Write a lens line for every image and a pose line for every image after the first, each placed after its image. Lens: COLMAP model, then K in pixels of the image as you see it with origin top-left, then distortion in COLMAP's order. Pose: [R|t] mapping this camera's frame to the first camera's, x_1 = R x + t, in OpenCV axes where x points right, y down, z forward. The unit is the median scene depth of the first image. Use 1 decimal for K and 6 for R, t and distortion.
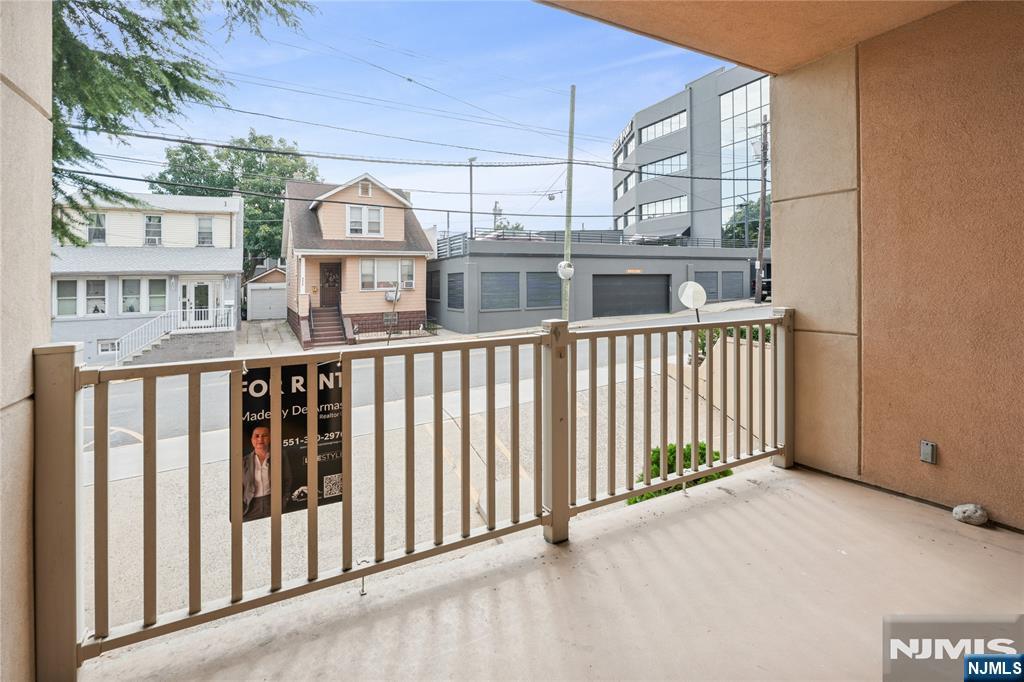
lens RADIAL K [[470.3, 0, 512.0], [0, 470.3, 341.0], [0, 0, 1]] dist [0.000531, 0.000259]
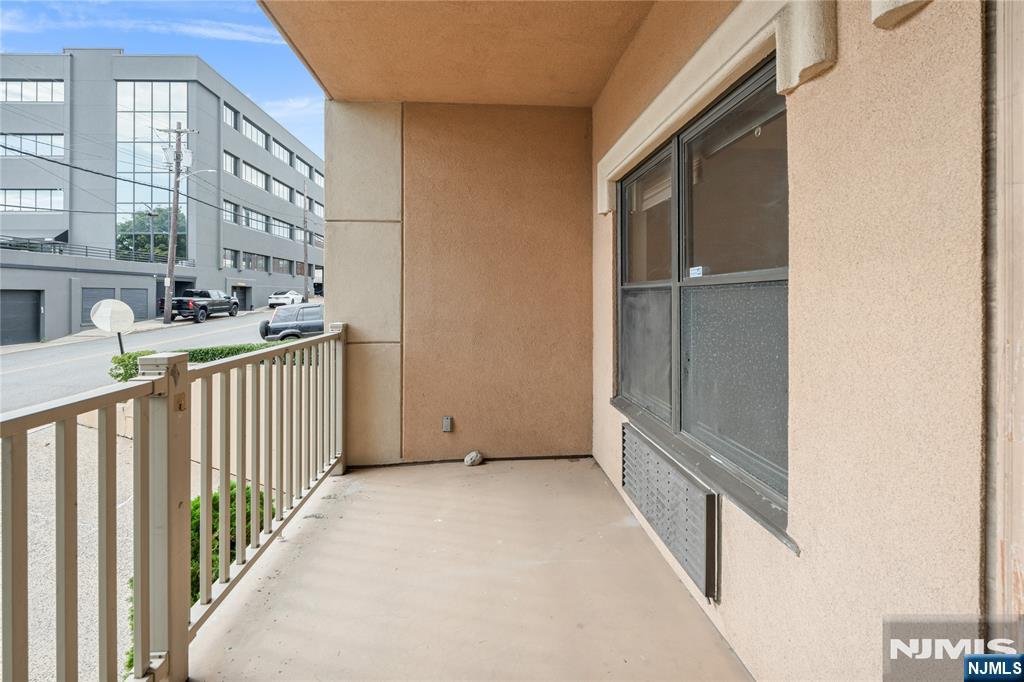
lens RADIAL K [[464.0, 0, 506.5], [0, 464.0, 342.1], [0, 0, 1]] dist [-0.001159, -0.000121]
pose [[0.423973, -0.077848, 0.902323, -0.179247], [0.110497, 0.993302, 0.033778, -0.019423], [-0.898909, 0.085383, 0.429735, 0.195919]]
